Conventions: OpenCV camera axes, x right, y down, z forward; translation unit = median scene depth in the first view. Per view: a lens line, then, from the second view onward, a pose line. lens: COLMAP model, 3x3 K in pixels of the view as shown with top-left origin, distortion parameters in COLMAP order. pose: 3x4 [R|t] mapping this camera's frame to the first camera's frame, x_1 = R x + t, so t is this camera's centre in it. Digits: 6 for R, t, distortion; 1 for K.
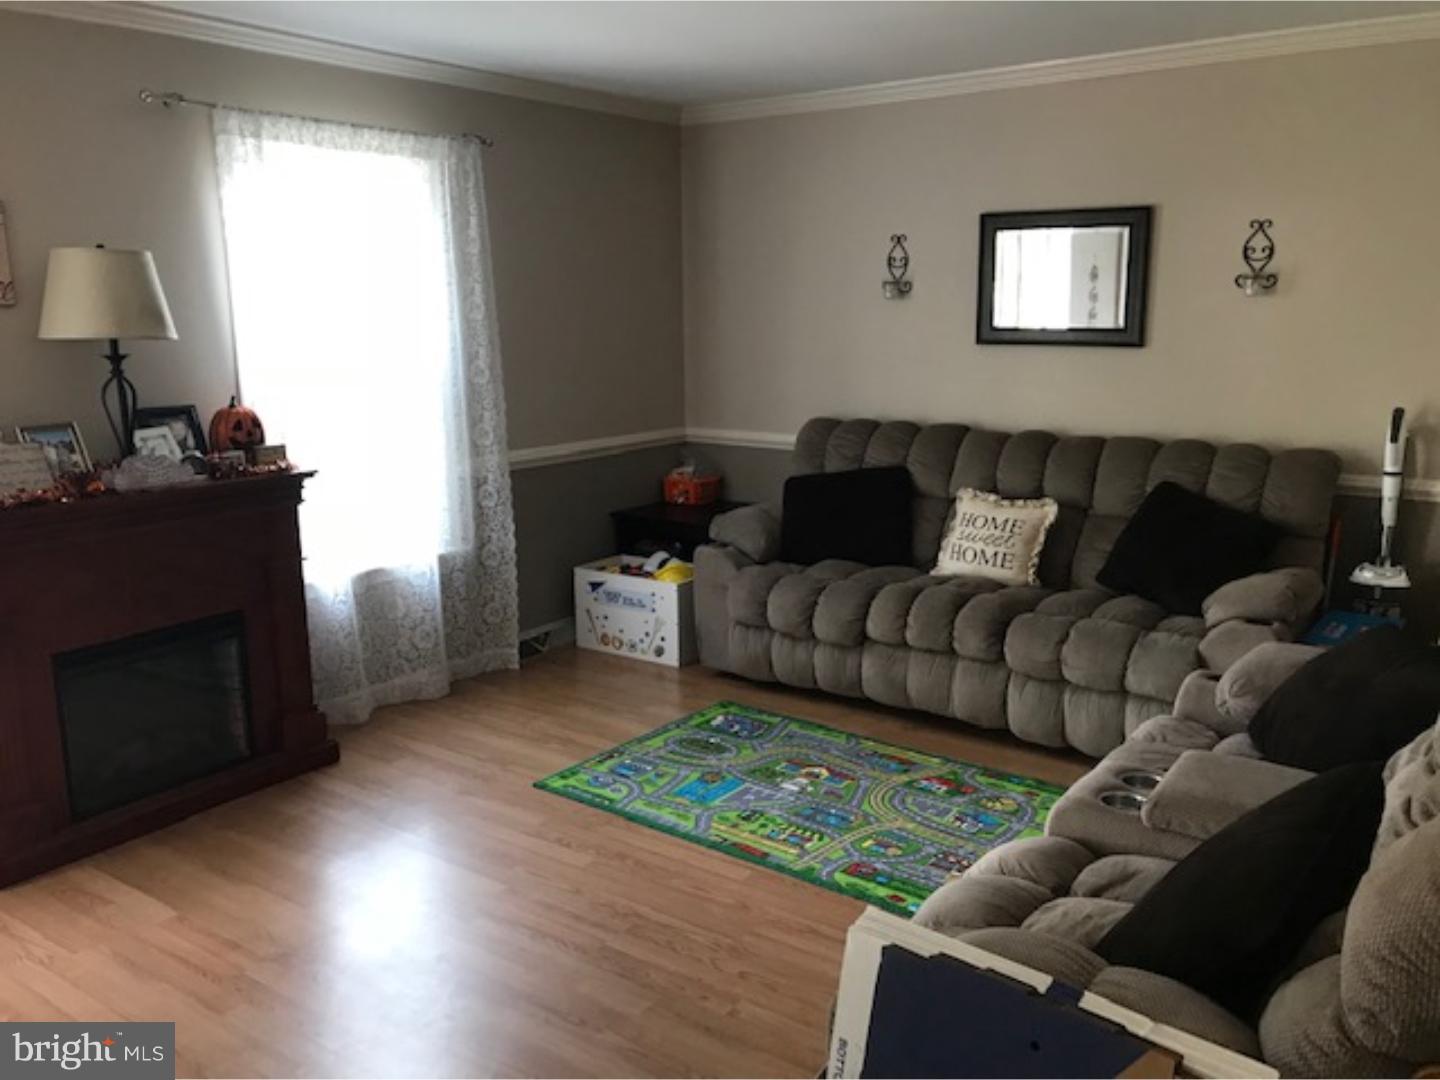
lens RADIAL K [[1186.1, 0, 723.5], [0, 1186.1, 540.7], [0, 0, 1]] dist [0.027714, 0.006097]
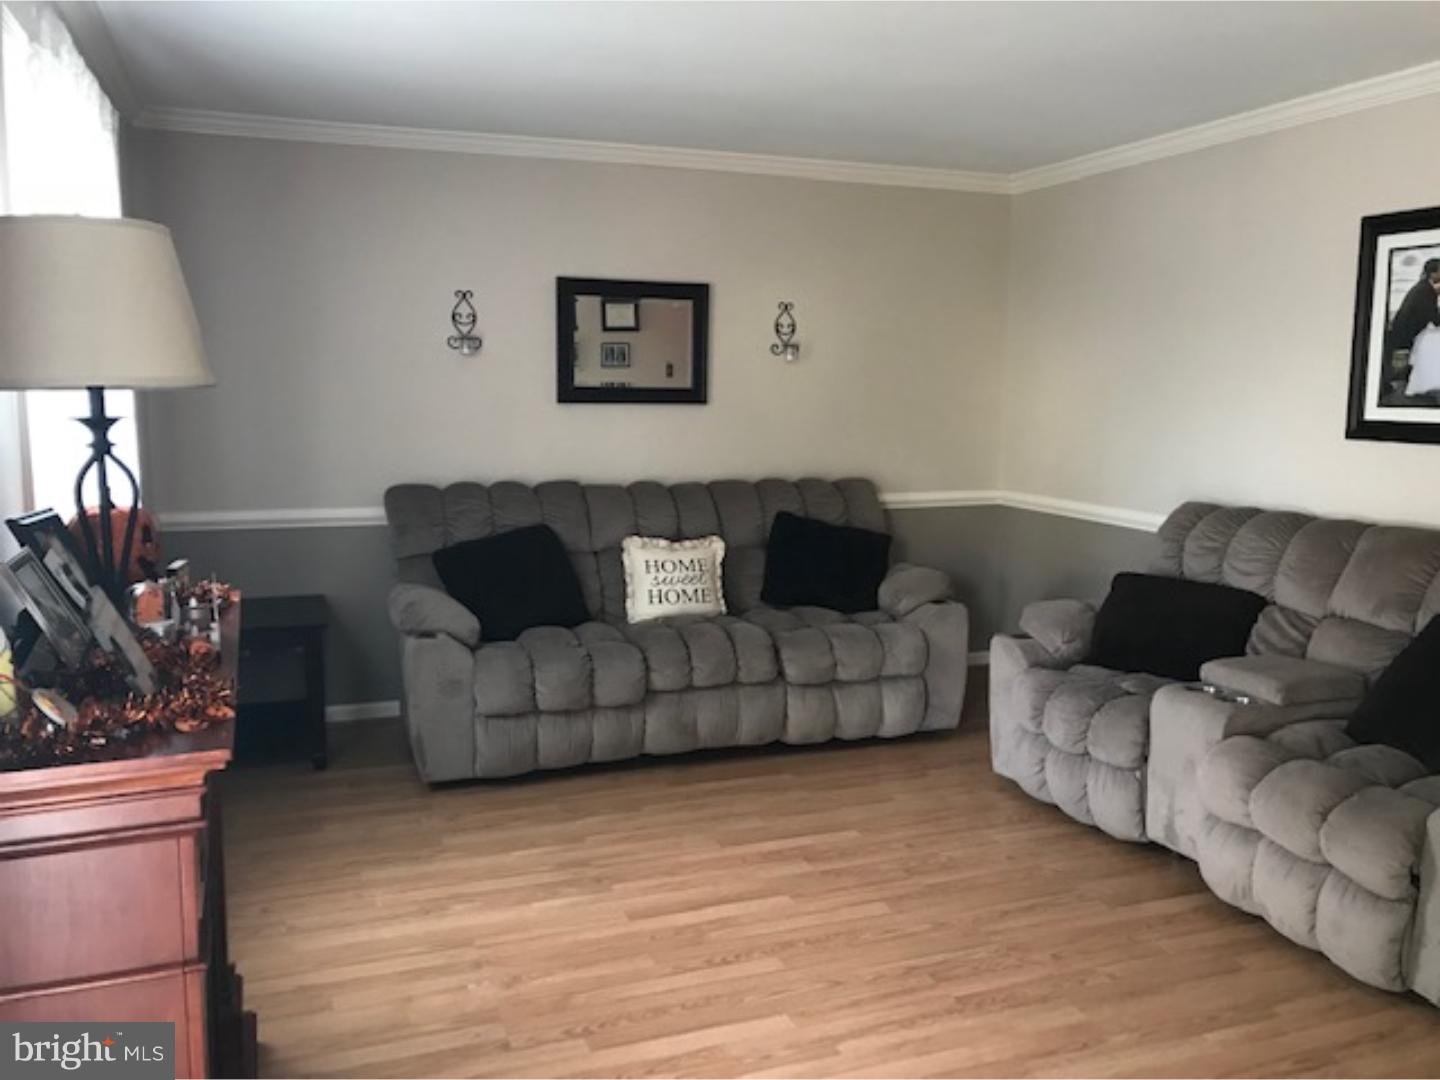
lens RADIAL K [[1186.1, 0, 722.6], [0, 1186.1, 535.2], [0, 0, 1]] dist [0.027714, 0.006097]
pose [[0.544866, -0.099139, 0.832642, -0.650119], [0.153154, 0.988049, 0.017422, -0.054834], [-0.824418, 0.118029, 0.553538, 0.376102]]
